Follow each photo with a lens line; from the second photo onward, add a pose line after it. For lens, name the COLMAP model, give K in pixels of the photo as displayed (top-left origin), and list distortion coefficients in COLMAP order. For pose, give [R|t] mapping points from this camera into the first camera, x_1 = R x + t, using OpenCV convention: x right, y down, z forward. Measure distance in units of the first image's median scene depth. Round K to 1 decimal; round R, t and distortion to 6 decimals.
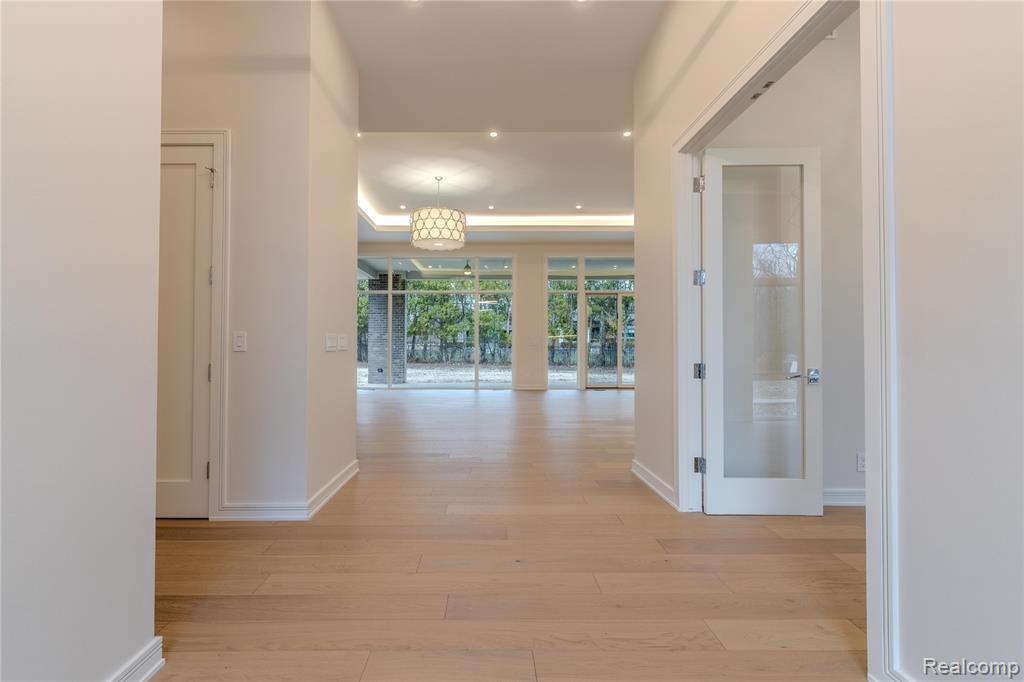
lens RADIAL K [[424.5, 0, 508.6], [0, 424.5, 341.3], [0, 0, 1]] dist [0.002165, -0.000701]
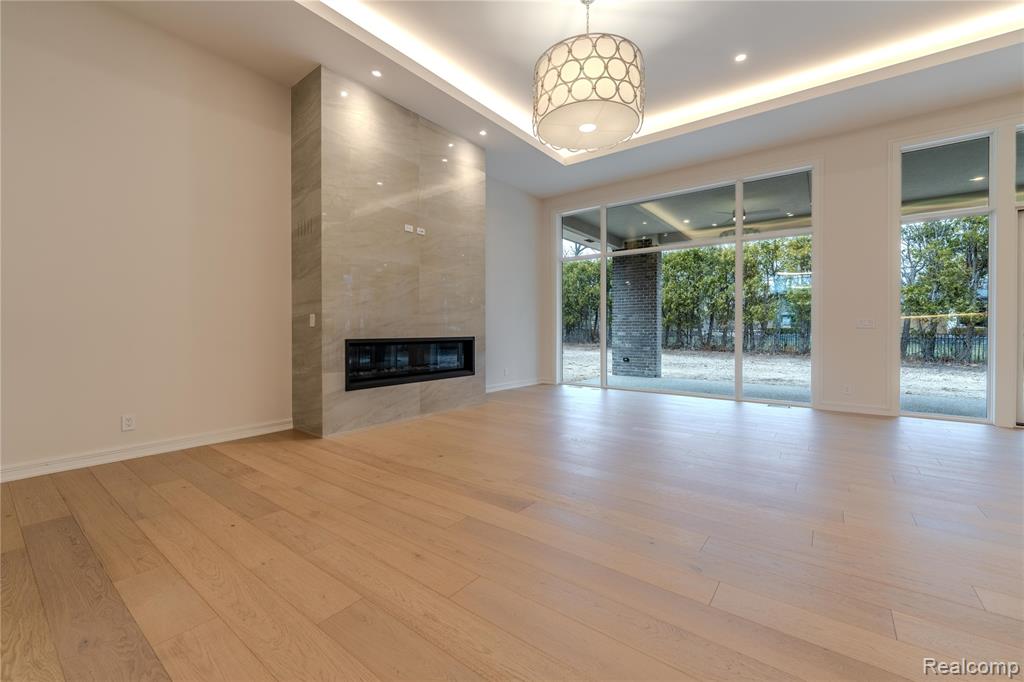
lens RADIAL K [[424.5, 0, 513.5], [0, 424.5, 337.8], [0, 0, 1]] dist [0.002165, -0.000701]
pose [[0.778906, 0.001044, -0.627140, 0.035731], [0.009361, 0.999868, 0.013292, 0.014368], [0.627071, -0.016224, 0.778793, 0.239242]]
